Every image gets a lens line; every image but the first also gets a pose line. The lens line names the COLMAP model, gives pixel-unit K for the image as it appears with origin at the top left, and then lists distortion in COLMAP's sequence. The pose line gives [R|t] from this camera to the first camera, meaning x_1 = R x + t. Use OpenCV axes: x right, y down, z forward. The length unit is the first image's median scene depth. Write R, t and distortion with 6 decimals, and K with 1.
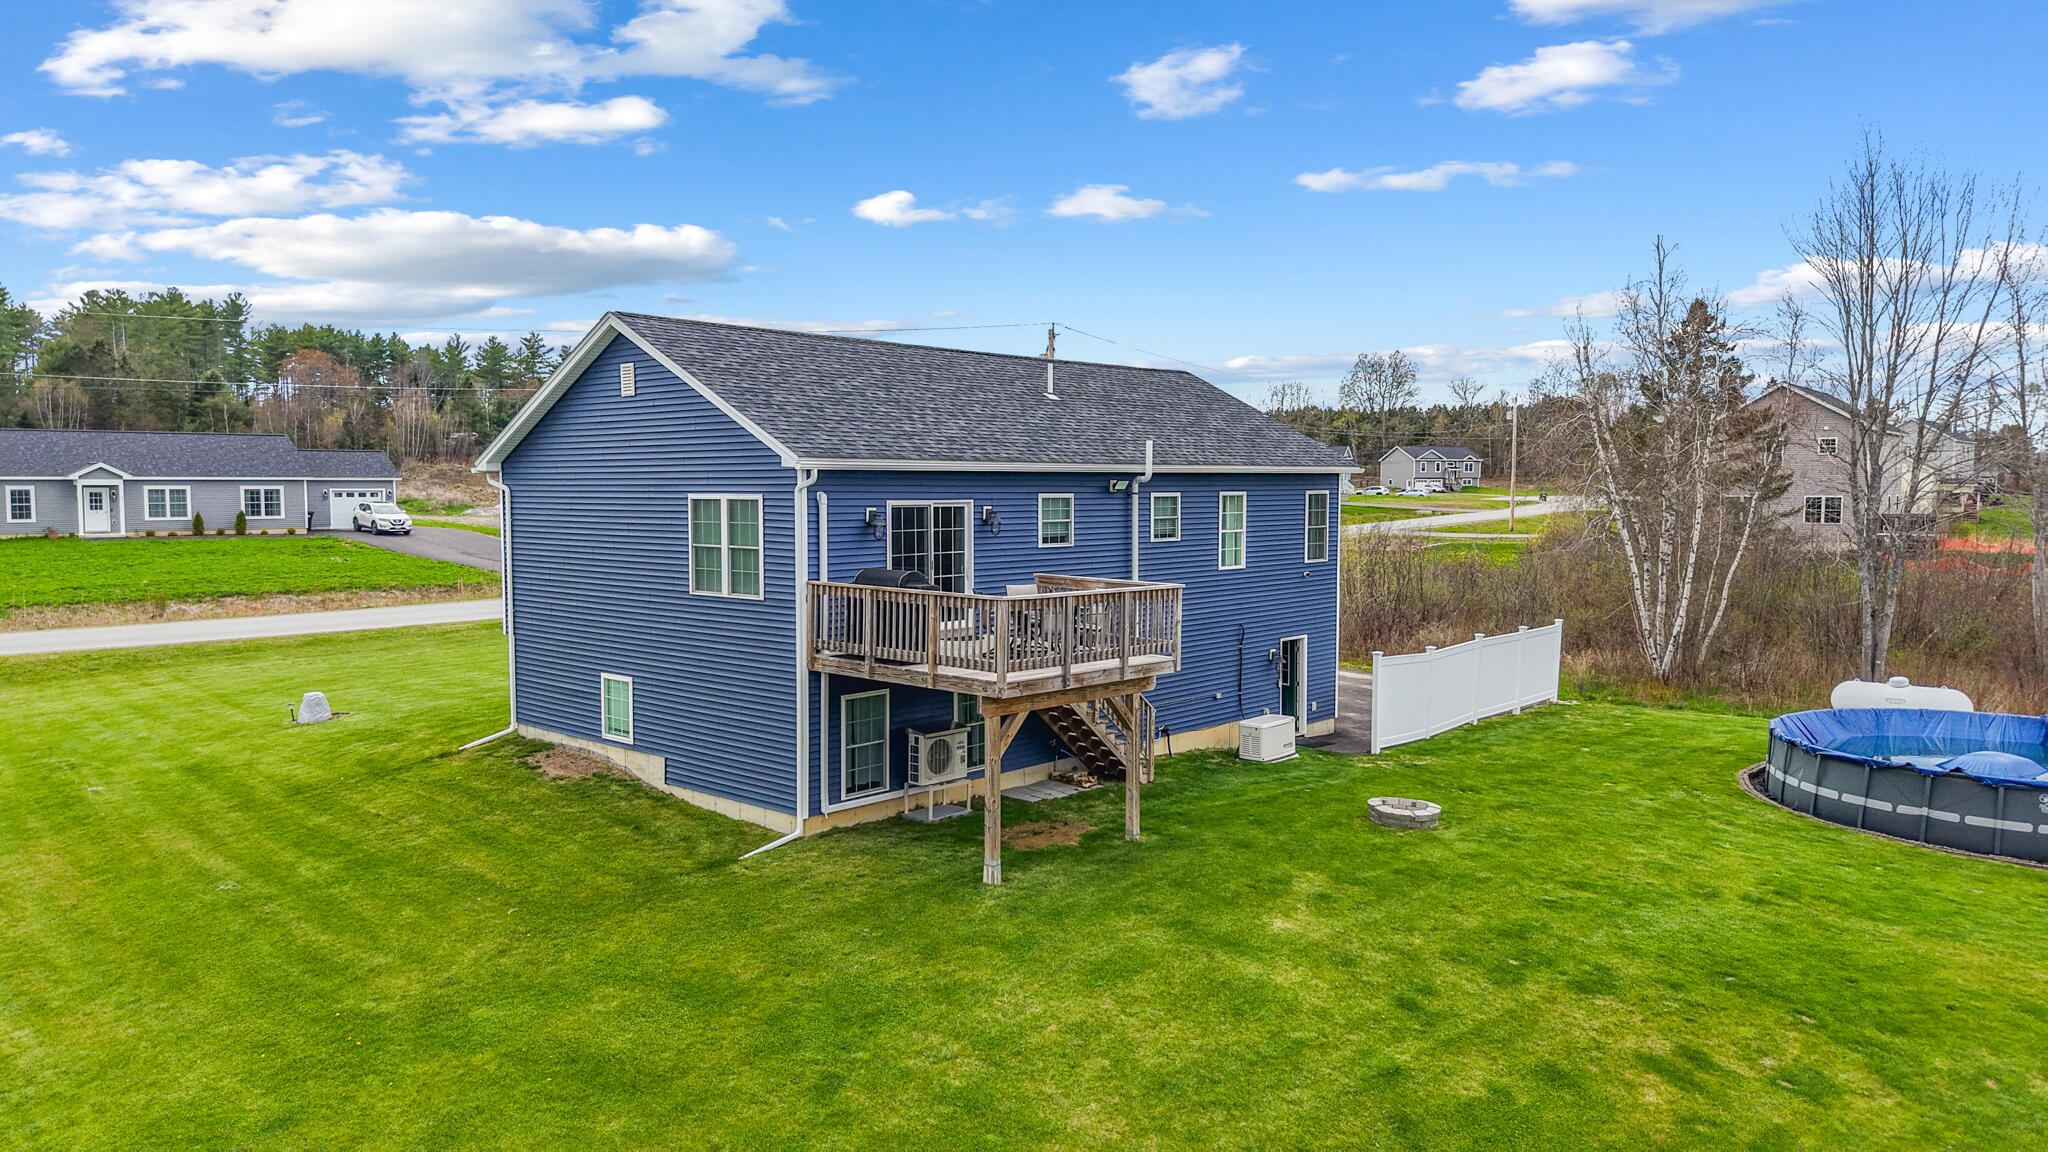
lens RADIAL K [[1378.3, 0, 1020.4], [0, 1378.3, 571.1], [0, 0, 1]] dist [0.044030, -0.062340]
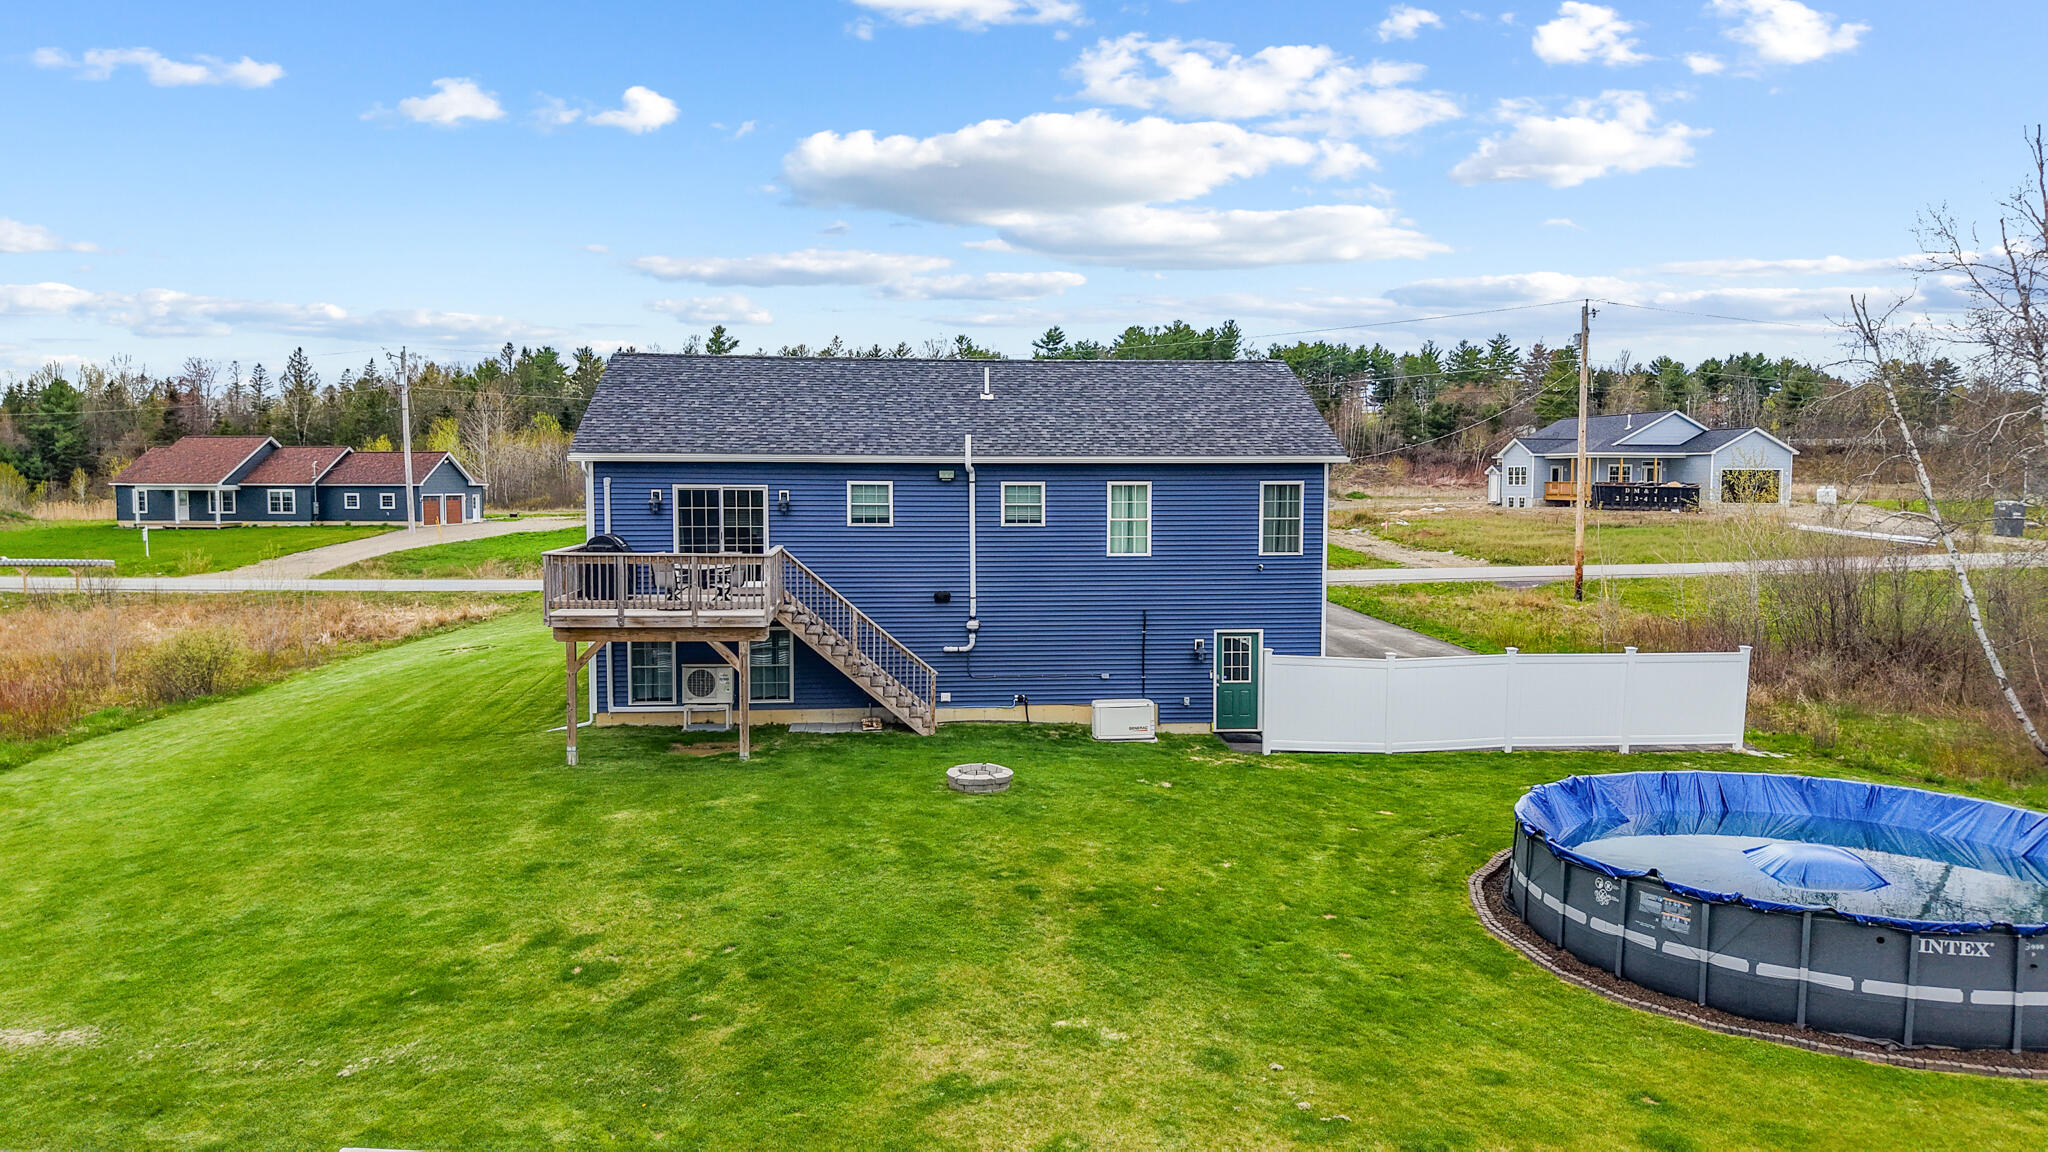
lens RADIAL K [[1378.3, 0, 1020.4], [0, 1378.3, 571.1], [0, 0, 1]] dist [0.044030, -0.062340]
pose [[0.747014, 0.043084, -0.663411, 1.071391], [-0.043427, 0.998929, 0.015974, -0.004321], [0.663389, 0.016877, 0.748085, 0.239163]]
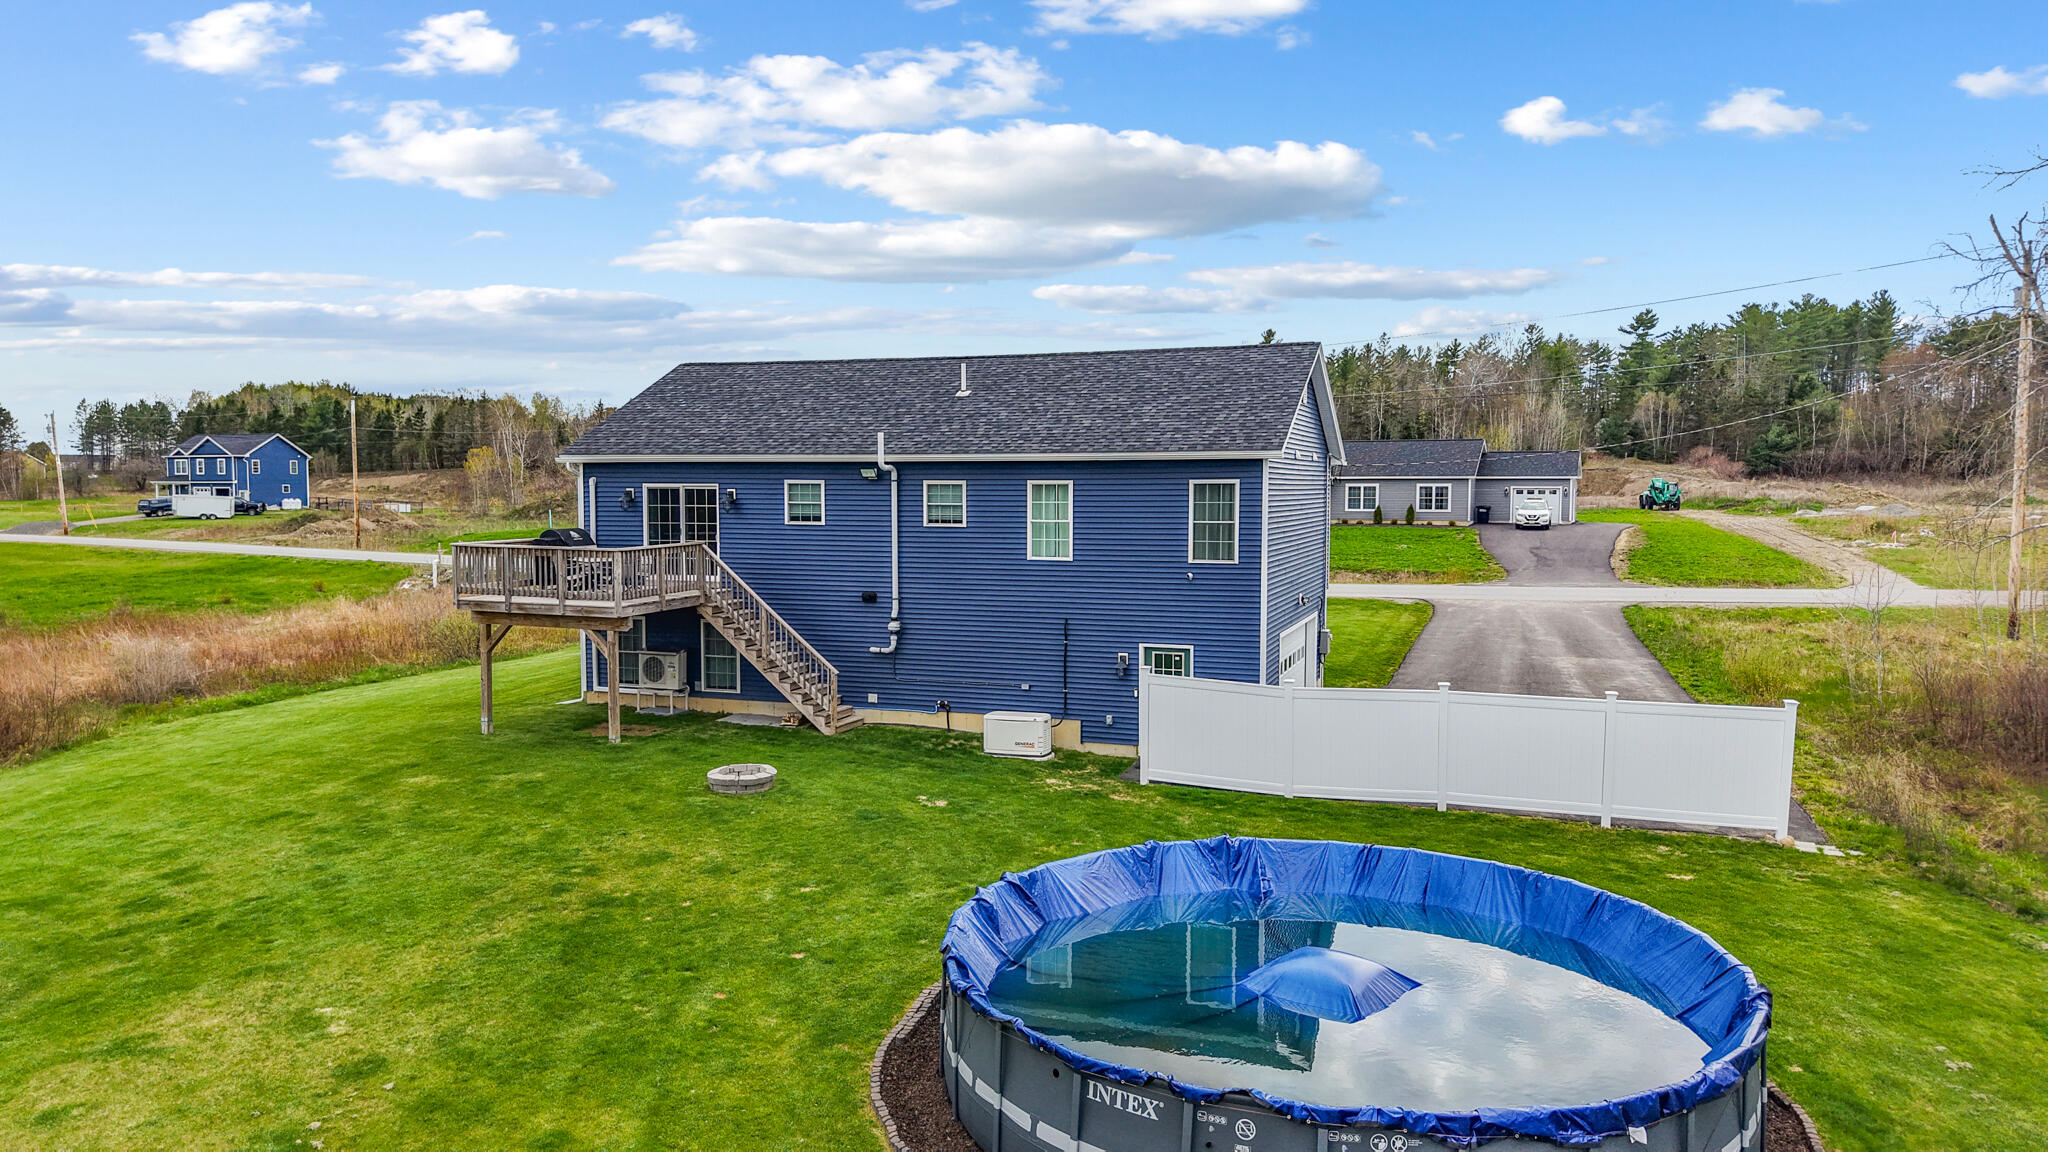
lens RADIAL K [[1378.3, 0, 1020.4], [0, 1378.3, 571.1], [0, 0, 1]] dist [0.044030, -0.062340]
pose [[0.387978, 0.057888, -0.919849, 1.421485], [-0.059860, 0.997501, 0.037526, -0.039536], [0.919723, 0.040503, 0.390474, 0.832834]]
